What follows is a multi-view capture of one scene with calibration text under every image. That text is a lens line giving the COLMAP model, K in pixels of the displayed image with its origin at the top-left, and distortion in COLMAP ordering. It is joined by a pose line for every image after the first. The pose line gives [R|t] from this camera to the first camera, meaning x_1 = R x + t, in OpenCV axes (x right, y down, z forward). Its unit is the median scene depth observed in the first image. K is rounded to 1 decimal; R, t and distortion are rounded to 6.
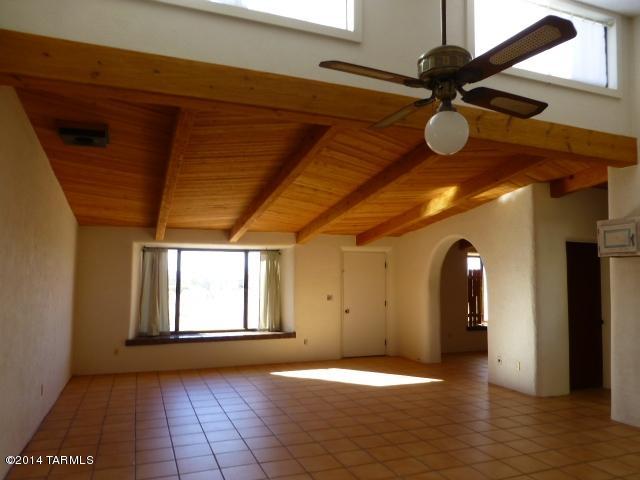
lens RADIAL K [[479.8, 0, 320.0], [0, 479.8, 240.0], [0, 0, 1]] dist [-0.011351, -0.010442]
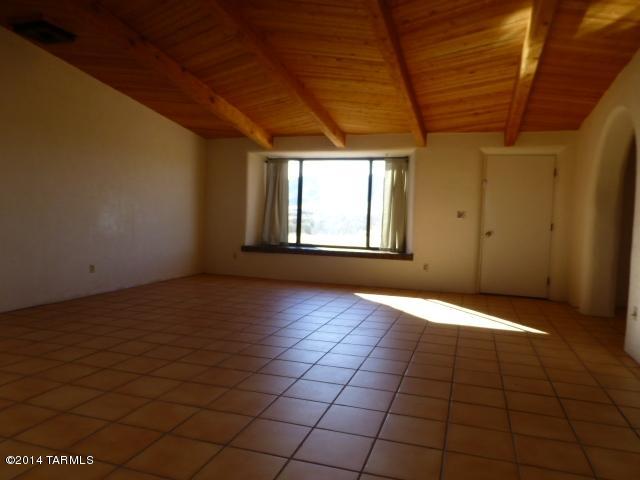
lens RADIAL K [[479.8, 0, 320.0], [0, 479.8, 240.0], [0, 0, 1]] dist [-0.011351, -0.010442]
pose [[0.772213, 0.055127, -0.632967, 0.343900], [0.019239, 0.993743, 0.110019, 0.072278], [0.635072, -0.097136, 0.766321, 0.258392]]
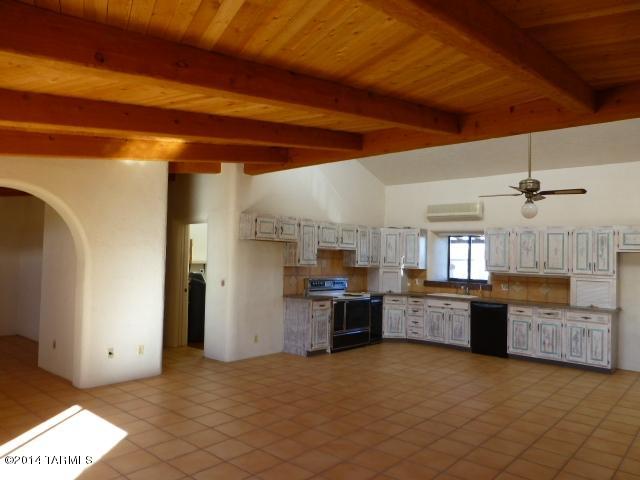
lens RADIAL K [[479.8, 0, 320.0], [0, 479.8, 240.0], [0, 0, 1]] dist [-0.011351, -0.010442]
pose [[-0.457183, 0.012095, 0.889290, -0.404473], [-0.095042, 0.993517, -0.062373, 0.059828], [-0.884280, -0.113036, -0.453070, 0.836685]]
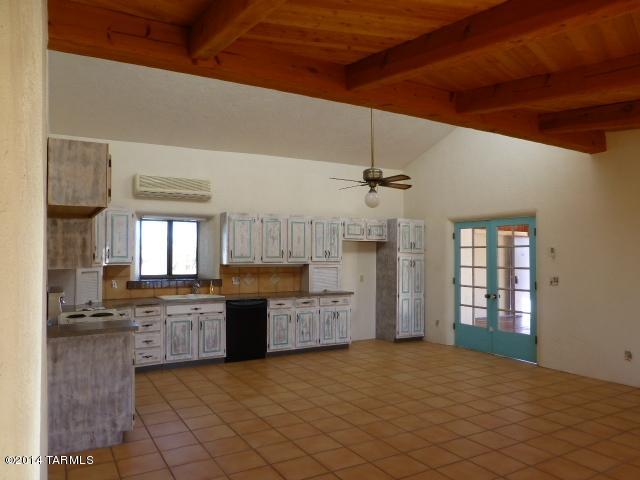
lens RADIAL K [[479.8, 0, 320.0], [0, 479.8, 240.0], [0, 0, 1]] dist [-0.011351, -0.010442]
pose [[-0.989429, -0.010760, -0.144621, 0.243471], [0.004008, 0.994833, -0.101443, 0.073767], [0.144966, -0.100951, -0.984273, 0.925934]]
